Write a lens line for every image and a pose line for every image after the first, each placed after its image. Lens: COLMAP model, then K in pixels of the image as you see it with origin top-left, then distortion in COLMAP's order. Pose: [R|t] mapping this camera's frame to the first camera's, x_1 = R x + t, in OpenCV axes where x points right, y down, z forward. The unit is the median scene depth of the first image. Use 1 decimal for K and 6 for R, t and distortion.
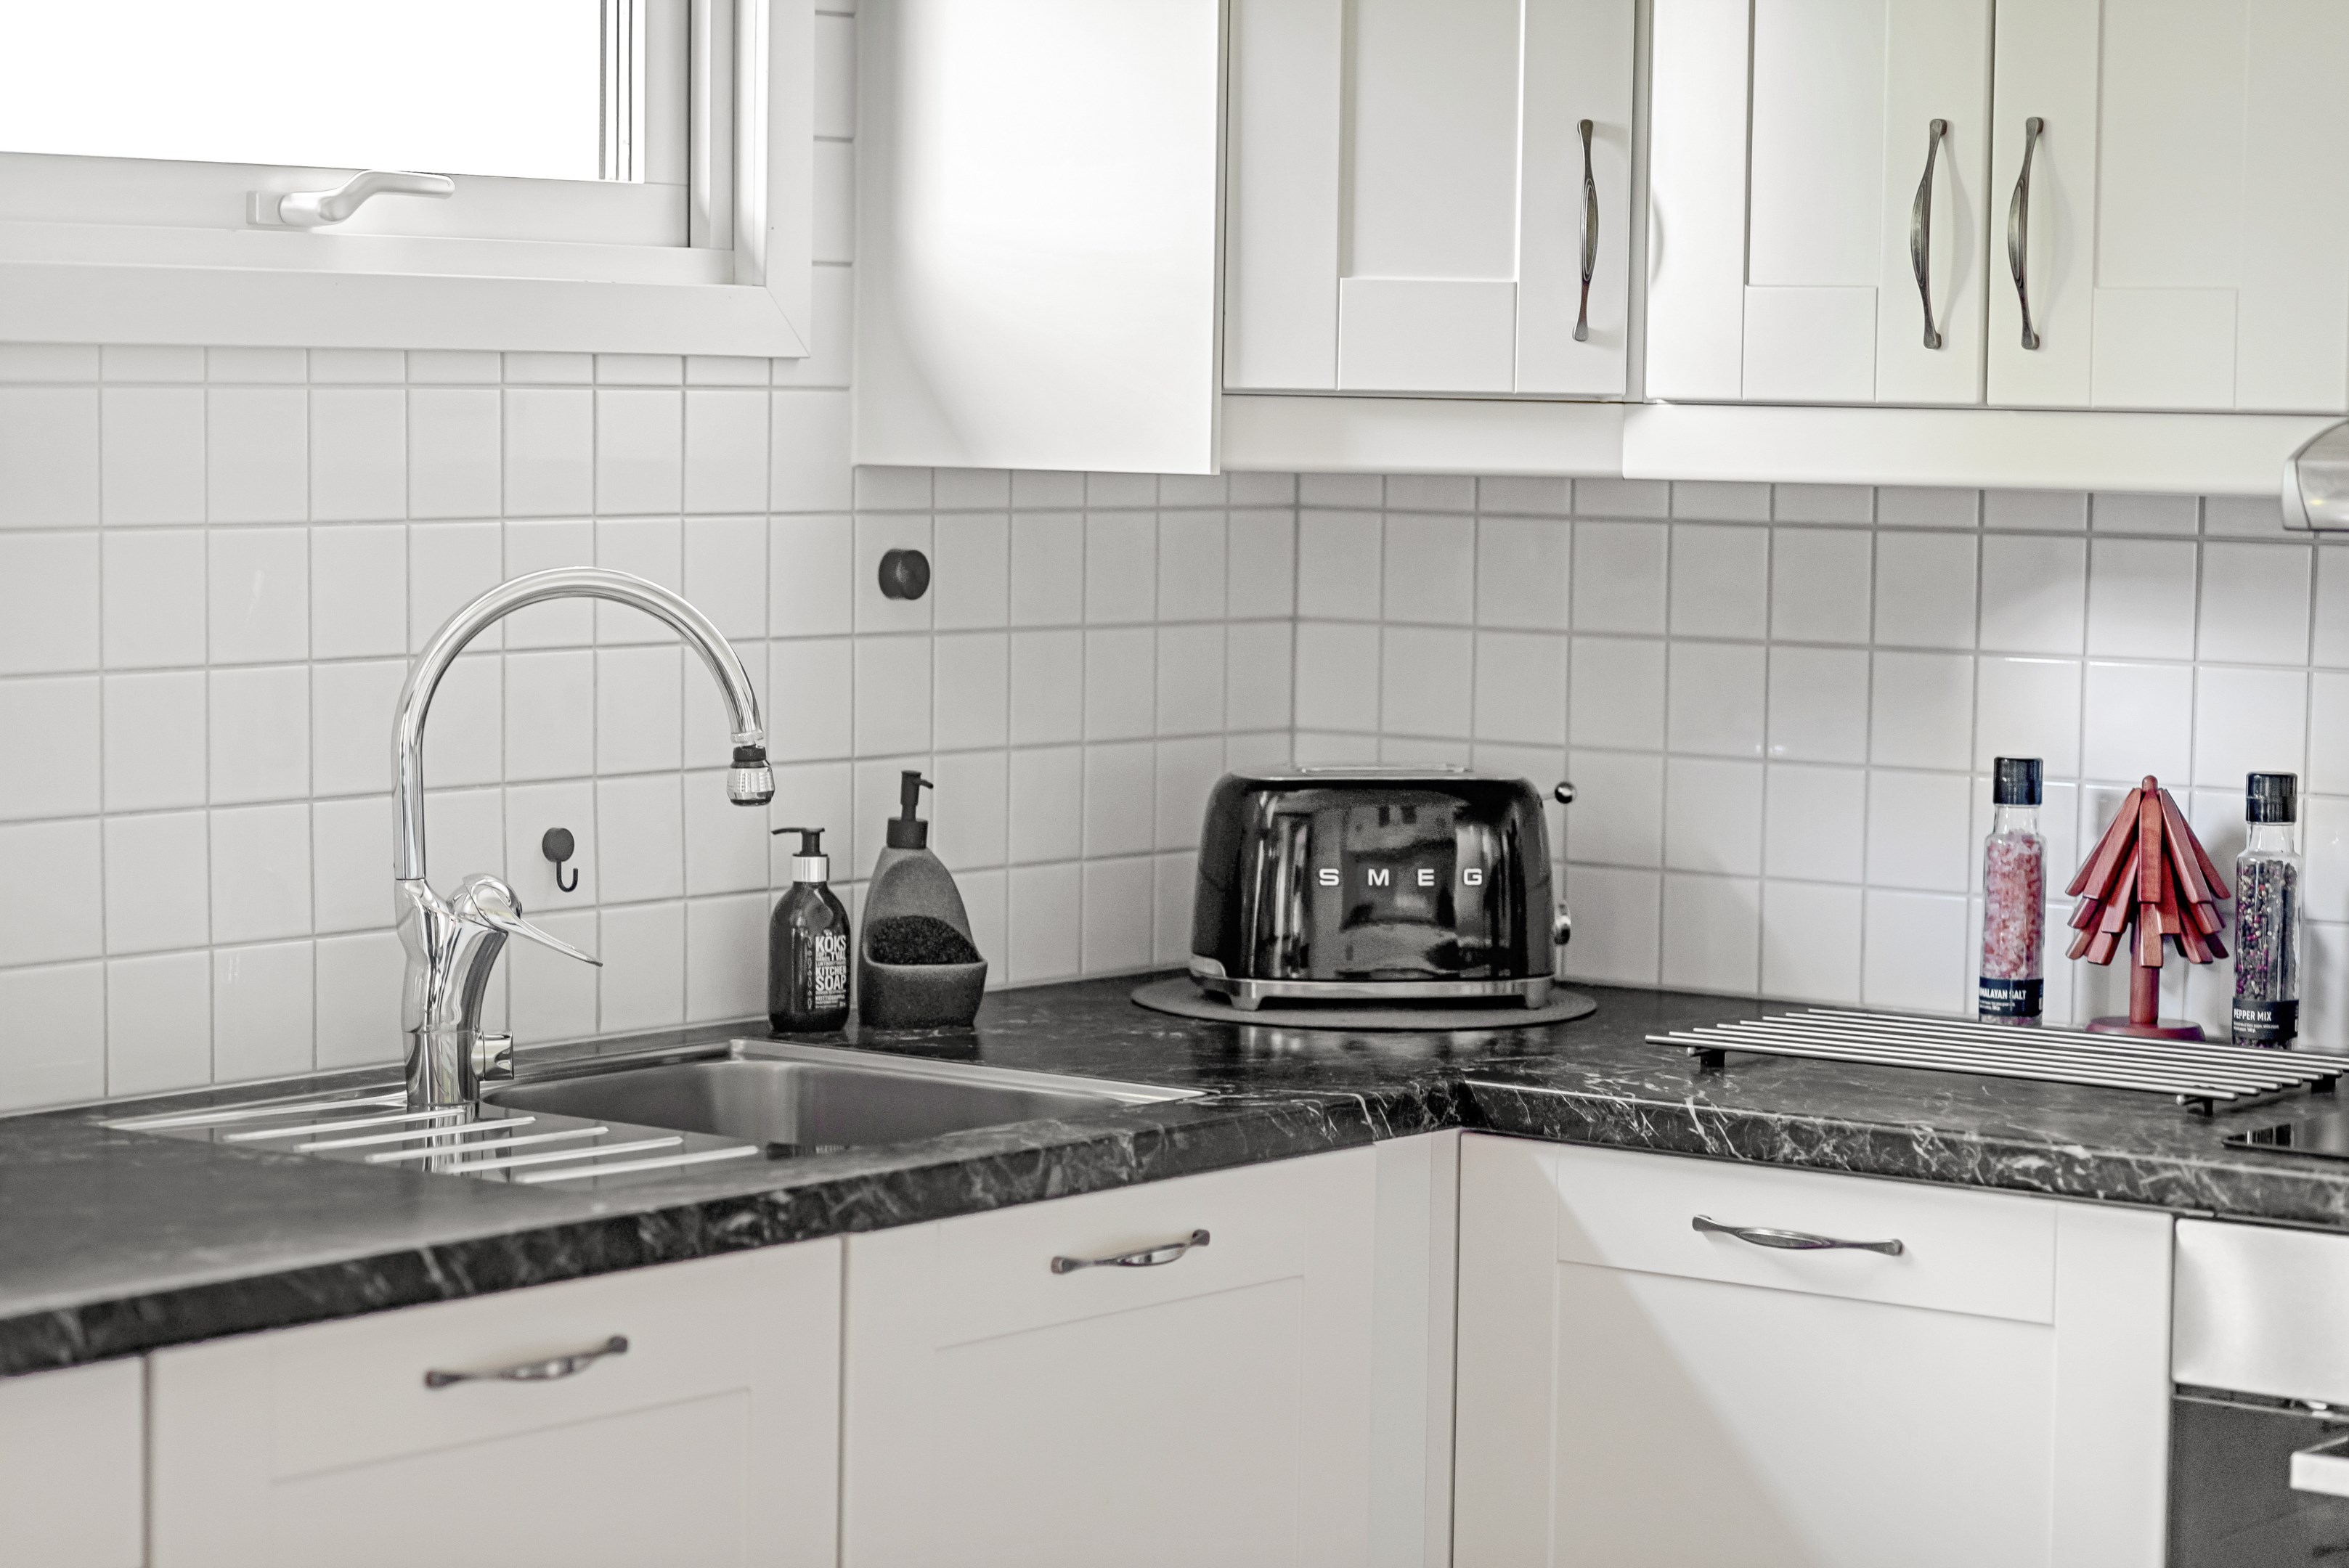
lens RADIAL K [[5541.5, 0, 1169.4], [0, 5541.5, 790.4], [0, 0, 1]] dist [-0.056290, 0.000000]
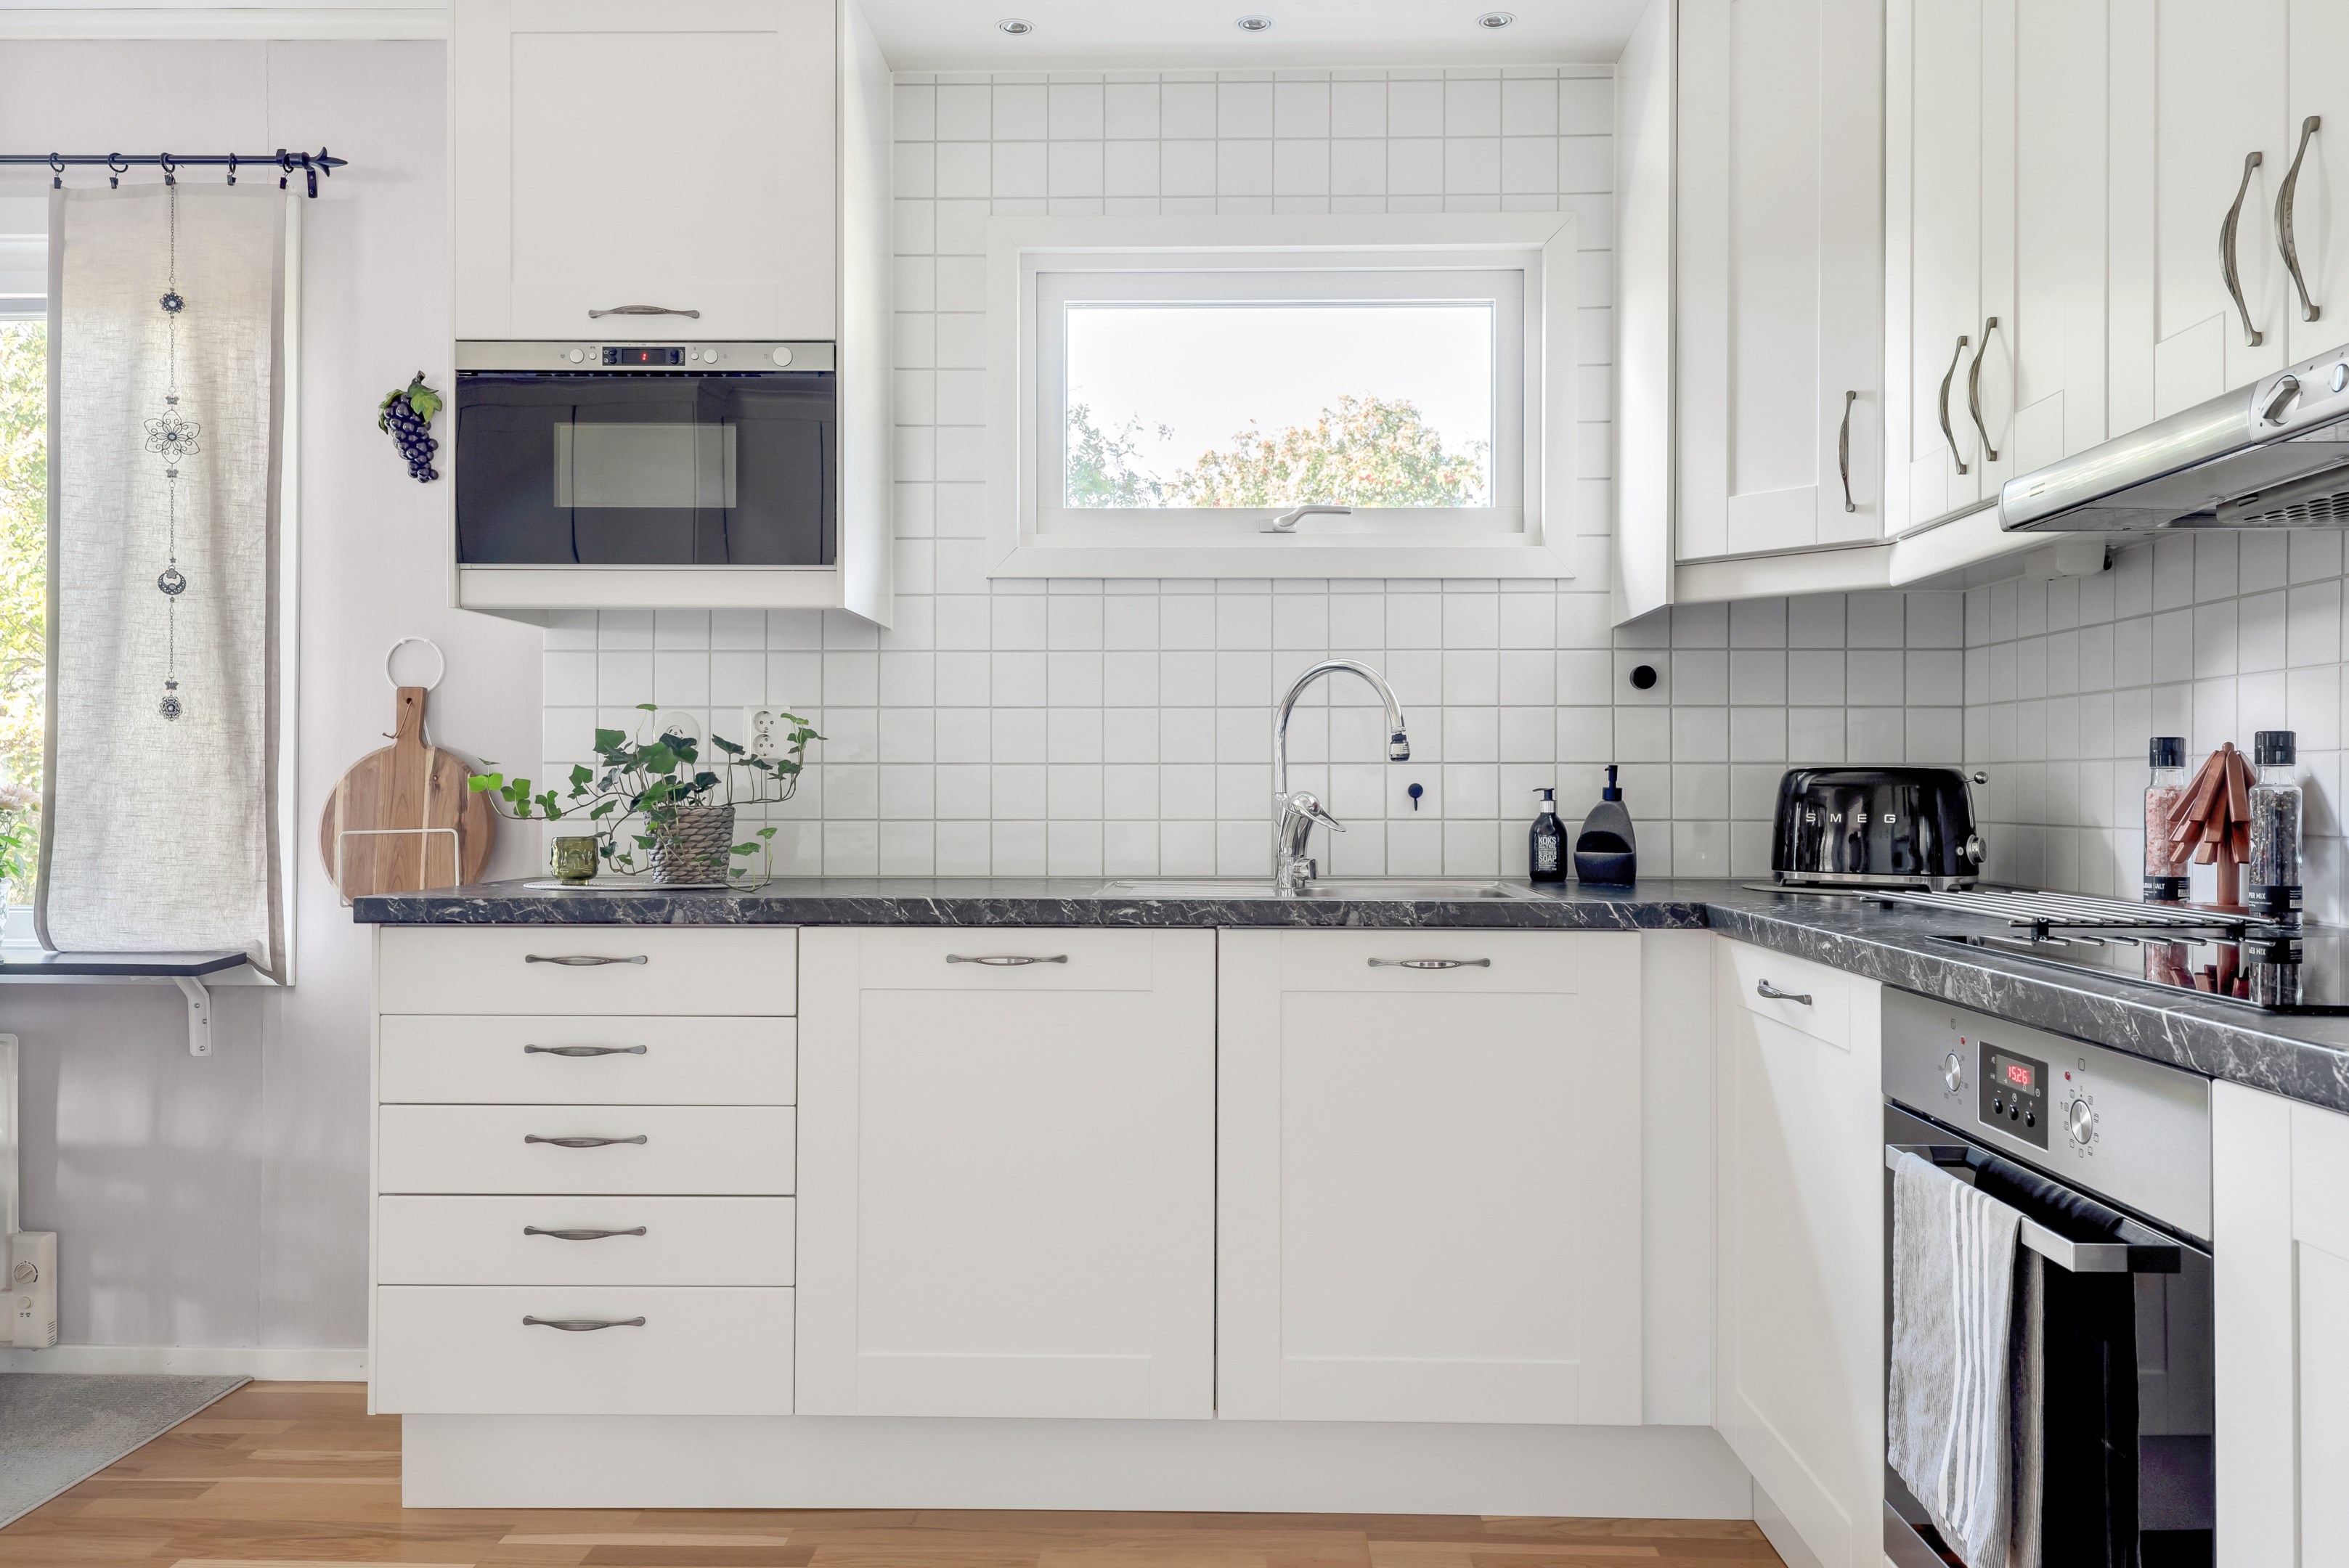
lens RADIAL K [[1693.4, 0, 1189.1], [0, 1693.4, 786.1], [0, 0, 1]] dist [0.031602, -0.021553]
pose [[0.588194, -0.016788, -0.808546, 0.400490], [-0.053925, 0.996745, -0.059924, 0.054754], [0.806920, 0.078847, 0.585374, 0.504925]]
